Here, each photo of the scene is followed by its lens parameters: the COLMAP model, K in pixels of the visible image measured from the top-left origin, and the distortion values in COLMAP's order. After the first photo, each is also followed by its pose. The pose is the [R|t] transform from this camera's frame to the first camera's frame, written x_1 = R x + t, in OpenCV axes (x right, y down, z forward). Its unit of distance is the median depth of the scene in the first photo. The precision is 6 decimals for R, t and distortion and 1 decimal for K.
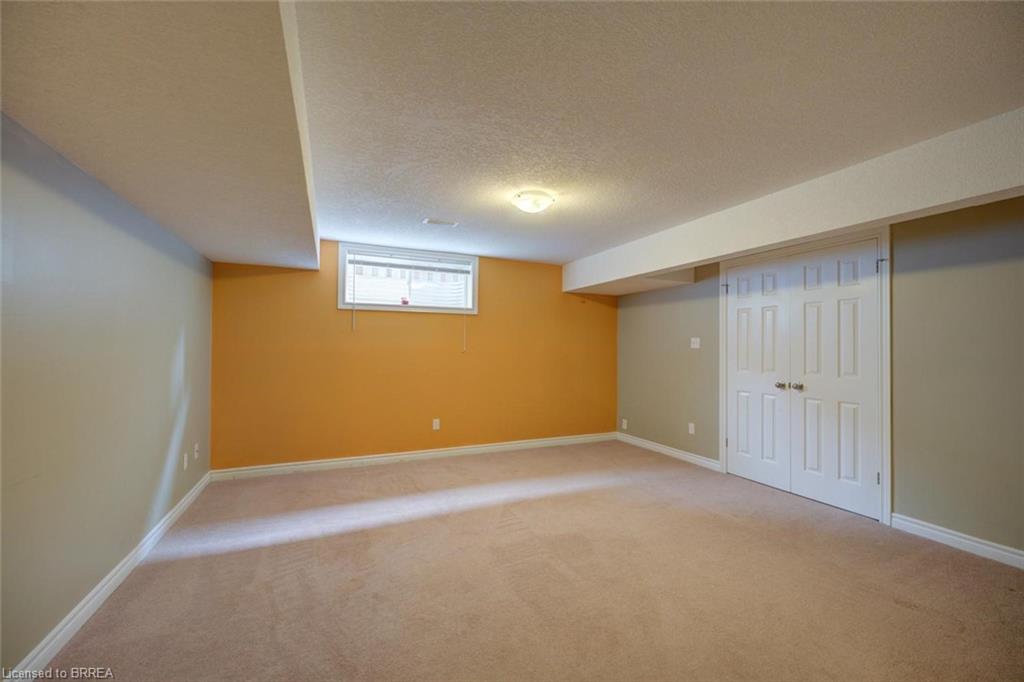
lens RADIAL K [[408.9, 0, 508.1], [0, 408.9, 343.0], [0, 0, 1]] dist [0.000257, -0.000078]
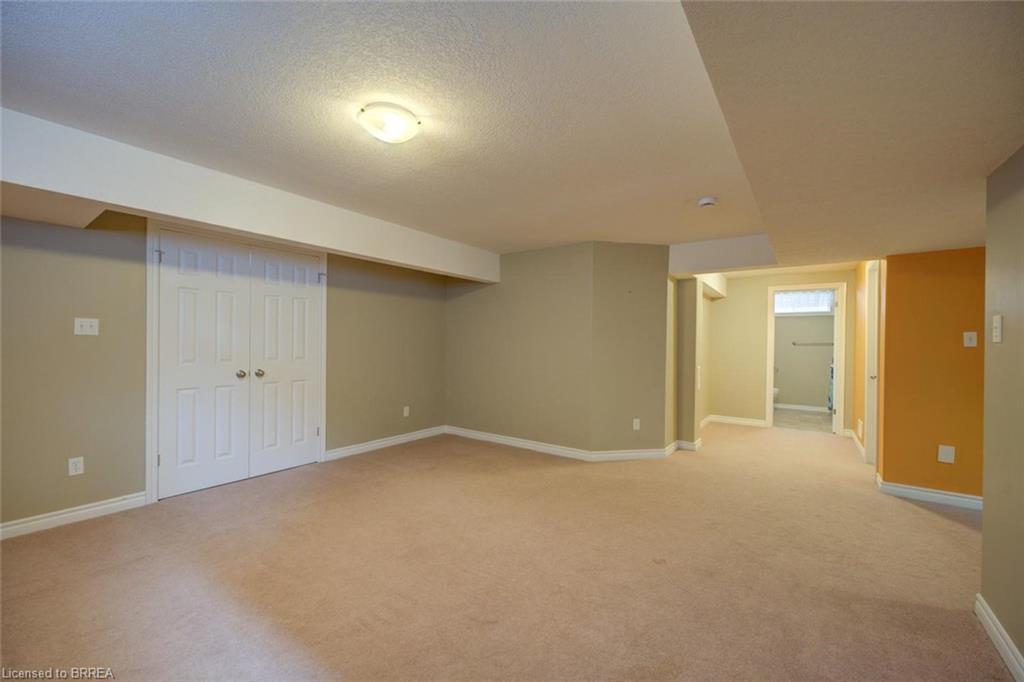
lens RADIAL K [[408.9, 0, 514.2], [0, 408.9, 341.4], [0, 0, 1]] dist [0.000257, -0.000078]
pose [[-0.508839, -0.008358, 0.860821, -0.500512], [-0.019283, 0.999813, -0.001691, 0.013087], [-0.860646, -0.017459, -0.508905, 0.917588]]
